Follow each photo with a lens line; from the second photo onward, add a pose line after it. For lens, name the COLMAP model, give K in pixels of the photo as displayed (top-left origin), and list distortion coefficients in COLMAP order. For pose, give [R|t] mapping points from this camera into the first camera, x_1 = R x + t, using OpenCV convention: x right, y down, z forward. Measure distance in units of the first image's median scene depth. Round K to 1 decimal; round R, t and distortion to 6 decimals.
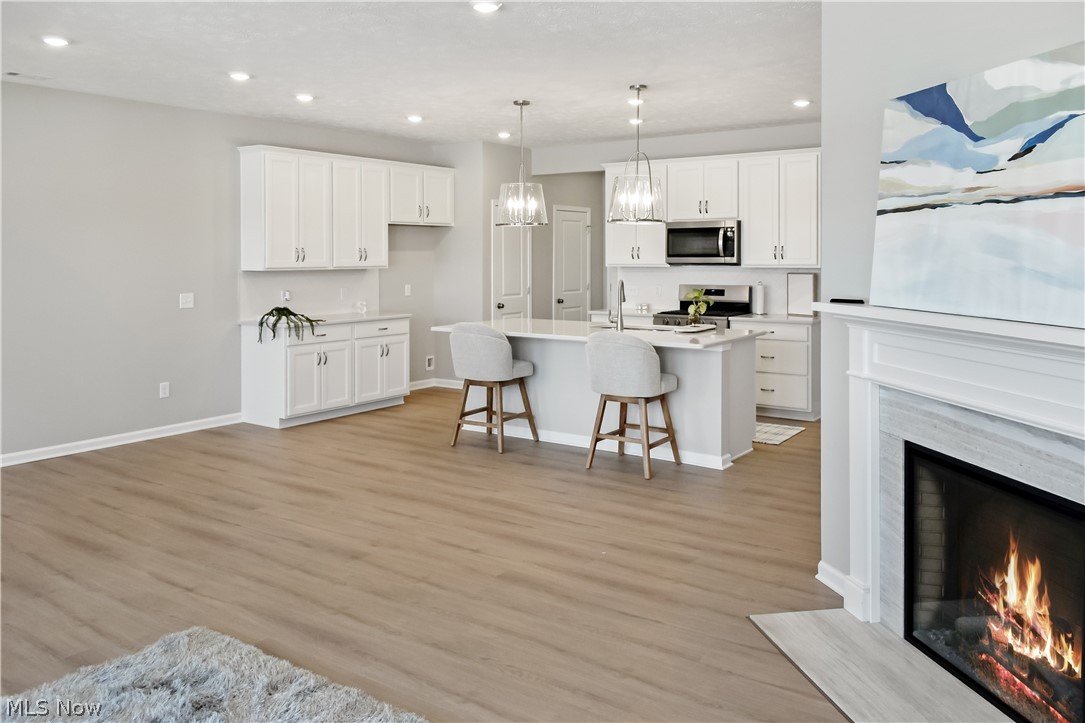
lens RADIAL K [[846.5, 0, 543.1], [0, 846.5, 296.3], [0, 0, 1]] dist [0.006549, 0.001668]
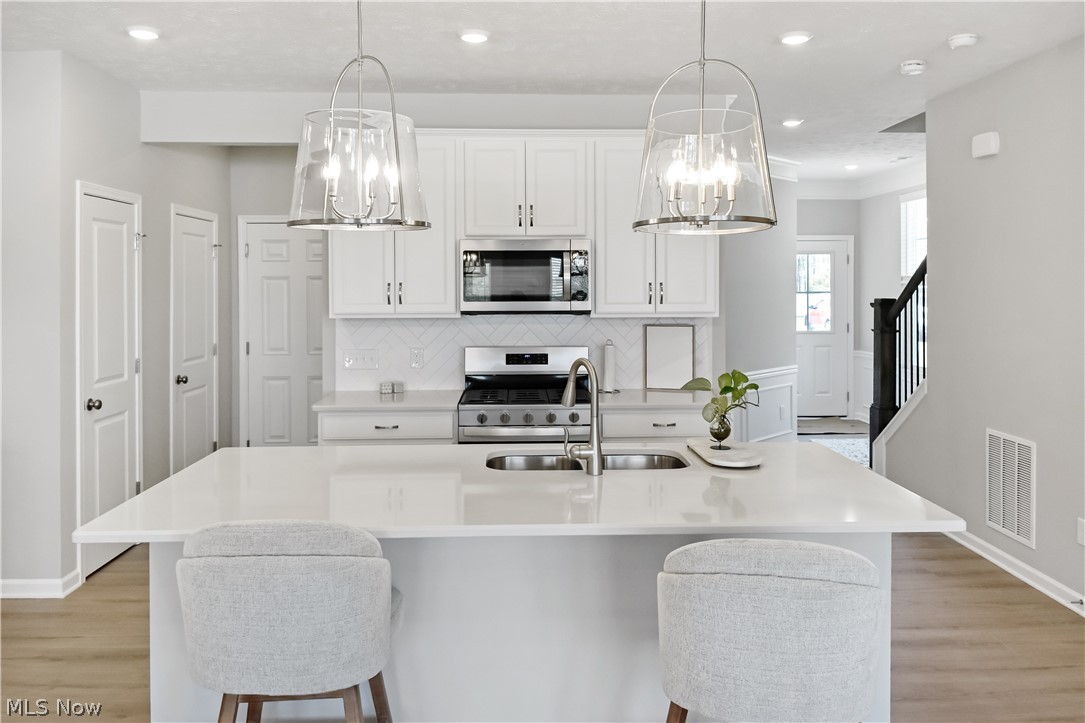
lens RADIAL K [[846.5, 0, 543.1], [0, 846.5, 296.3], [0, 0, 1]] dist [0.006549, 0.001668]
pose [[0.795869, -0.004633, 0.605451, -0.148743], [0.028446, 0.999153, -0.029746, -0.030165], [-0.604800, 0.040897, 0.795327, 0.502588]]
